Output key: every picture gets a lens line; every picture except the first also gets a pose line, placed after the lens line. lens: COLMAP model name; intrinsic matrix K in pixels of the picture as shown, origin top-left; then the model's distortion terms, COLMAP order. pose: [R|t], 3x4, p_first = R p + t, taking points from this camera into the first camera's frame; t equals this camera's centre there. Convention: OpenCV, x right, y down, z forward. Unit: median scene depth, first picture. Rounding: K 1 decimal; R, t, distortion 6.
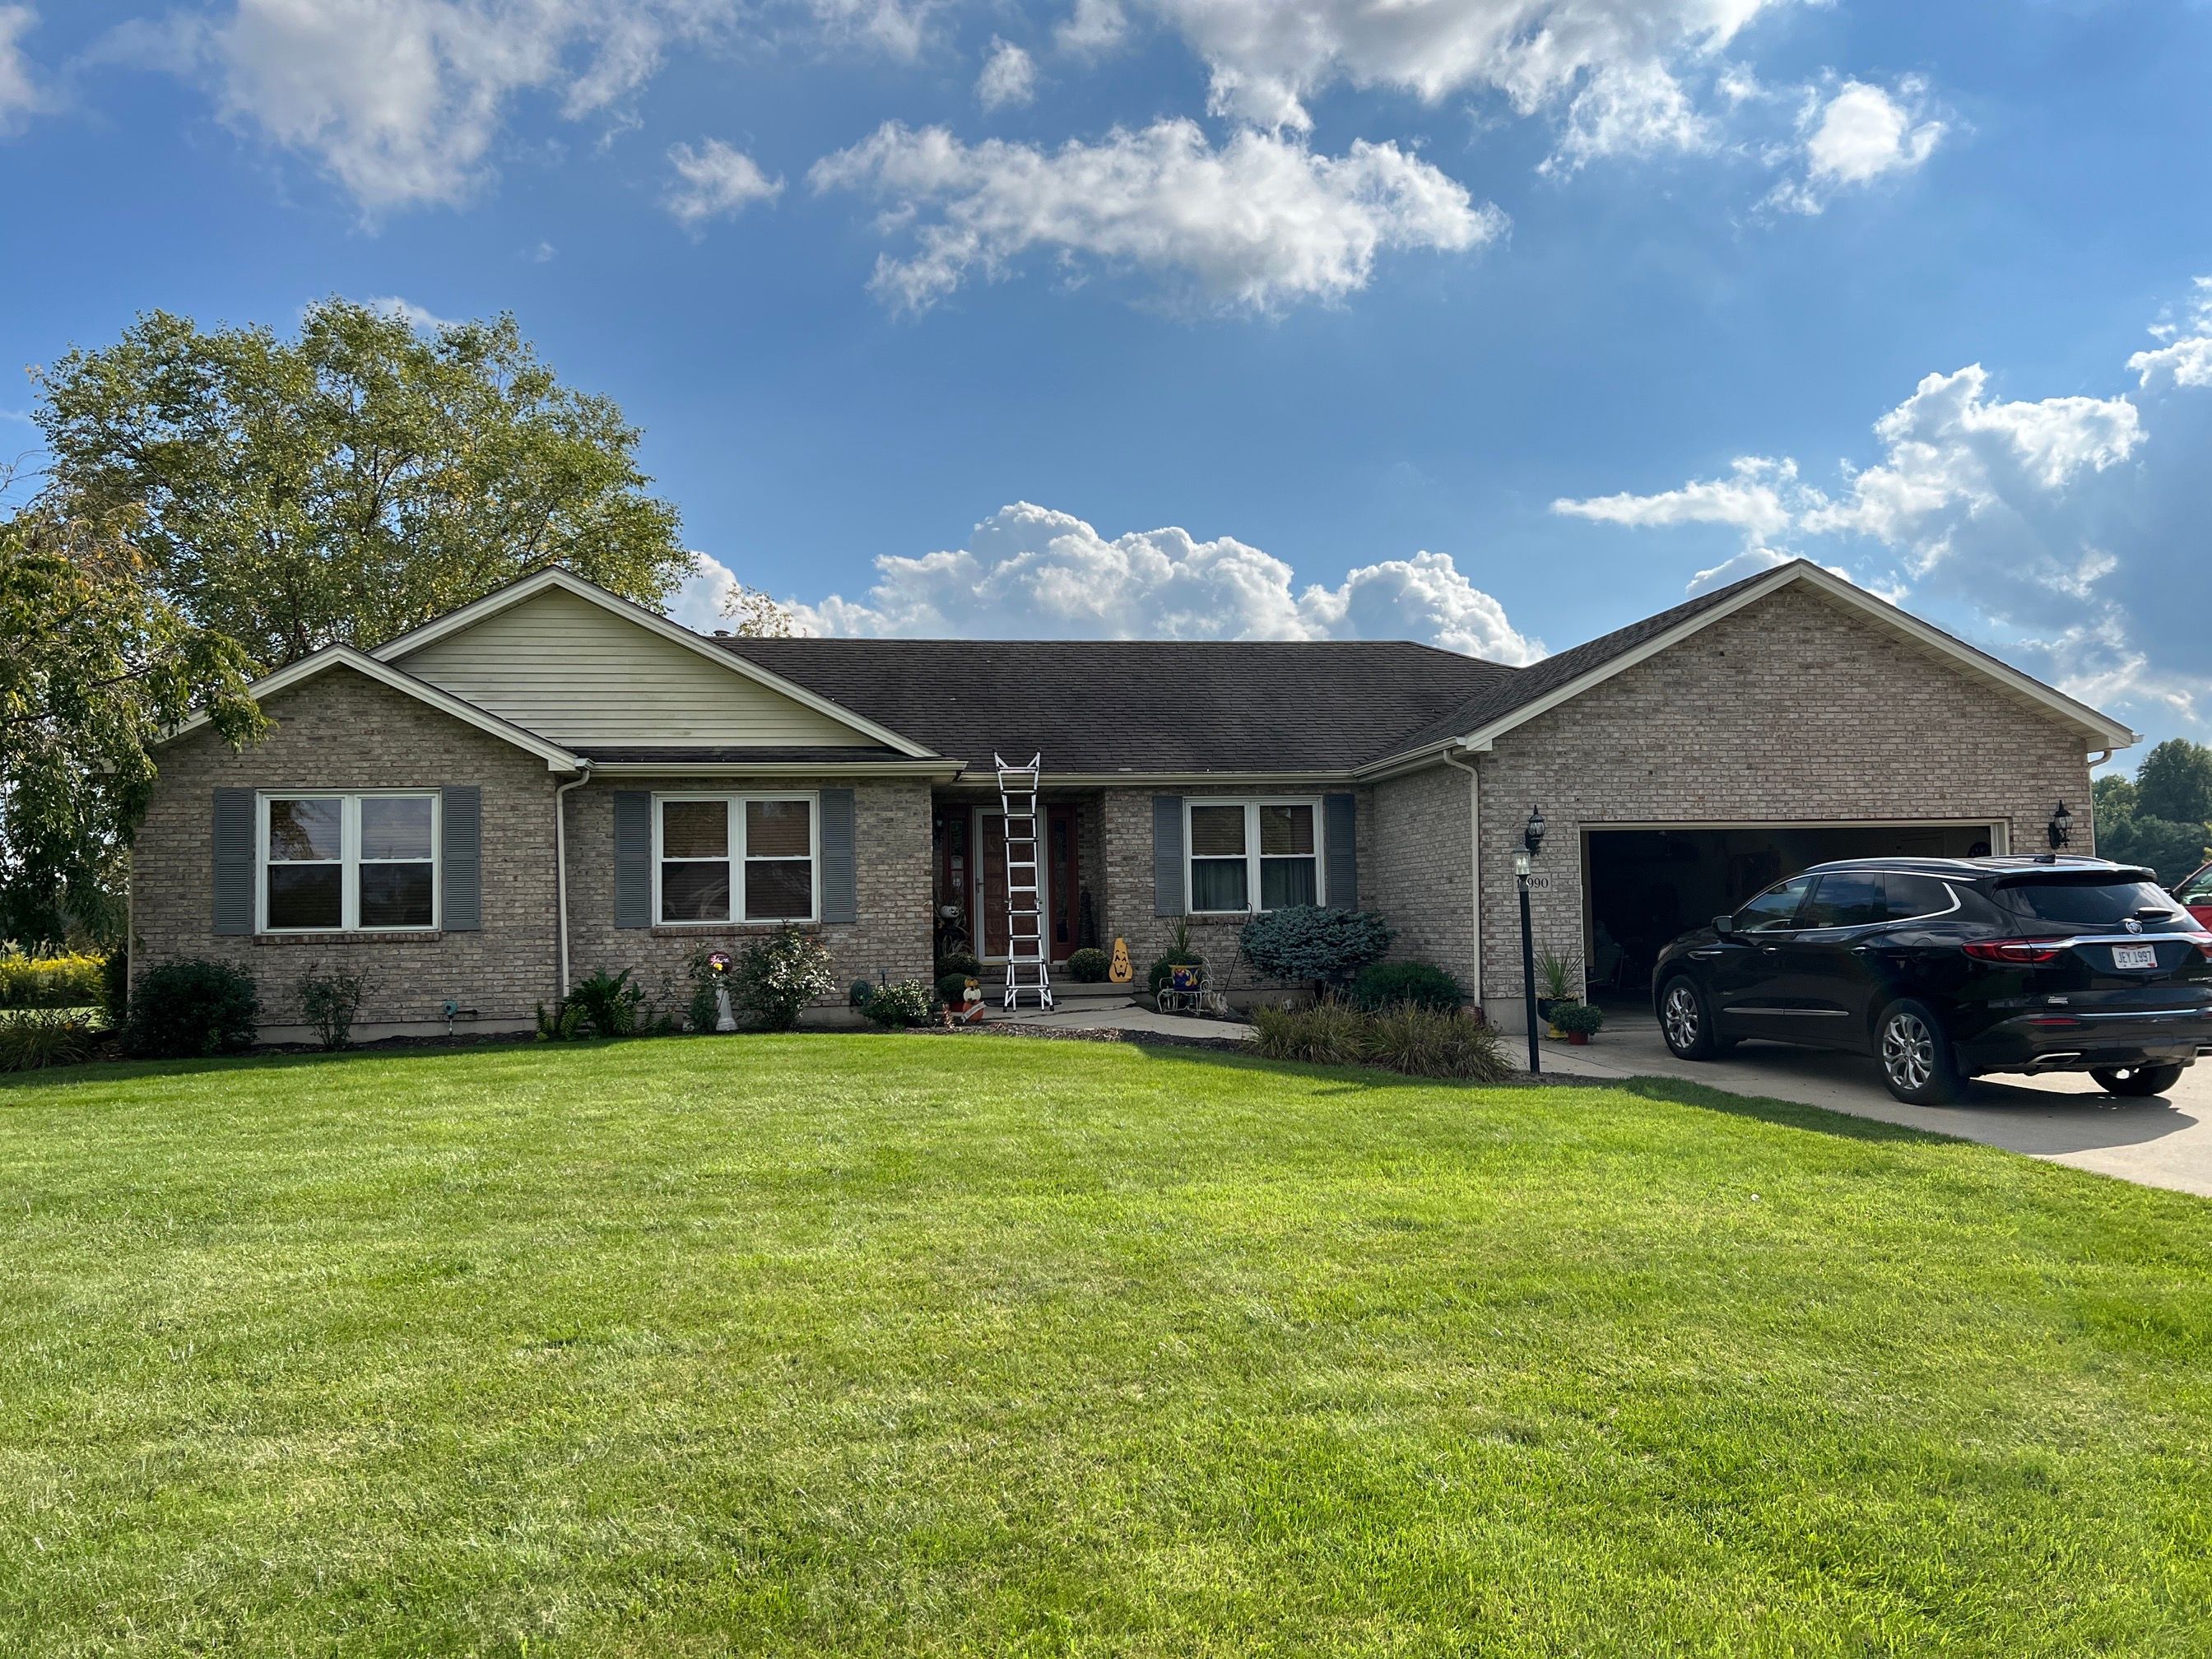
lens RADIAL K [[1667.0, 0, 1114.2], [0, 1667.0, 840.2], [0, 0, 1]] dist [0.083754, -0.150727]
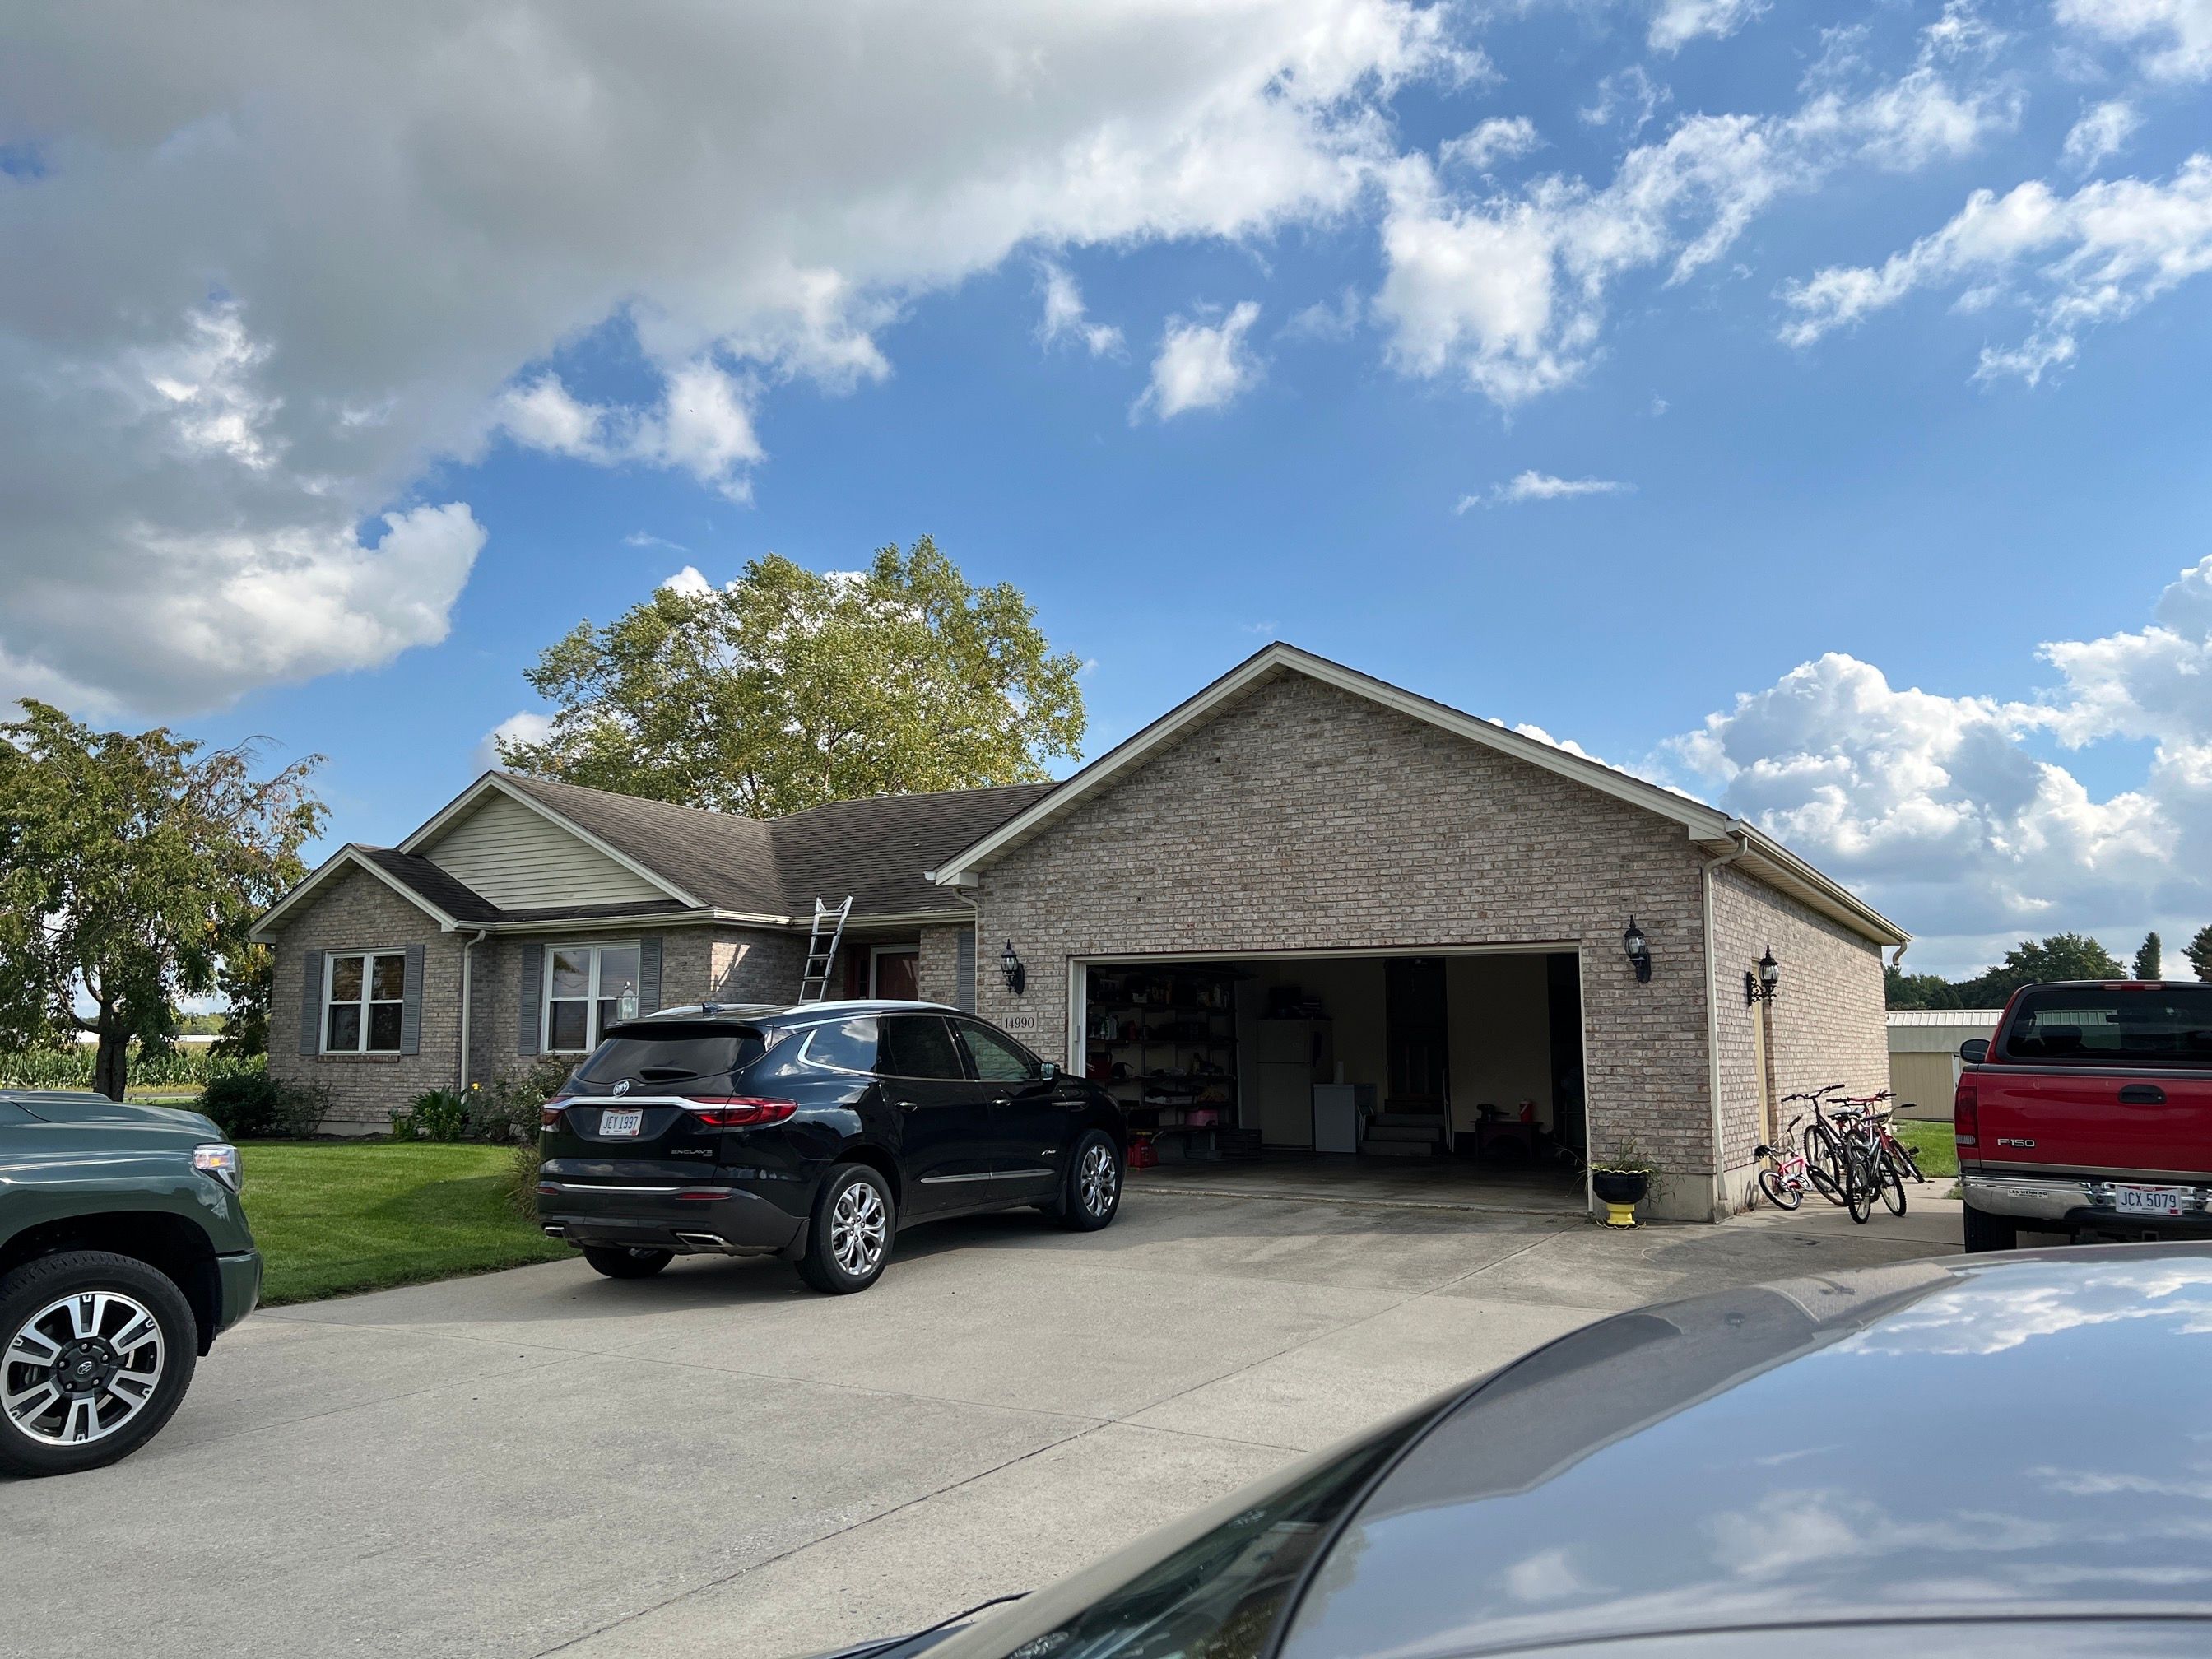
lens RADIAL K [[1598.6, 0, 1106.0], [0, 1598.6, 829.5], [0, 0, 1]] dist [0.175758, -0.436401]
pose [[0.787358, -0.065323, -0.613025, 0.823296], [0.013441, 0.995953, -0.088863, -0.001537], [0.616349, 0.061728, 0.785050, 0.312106]]
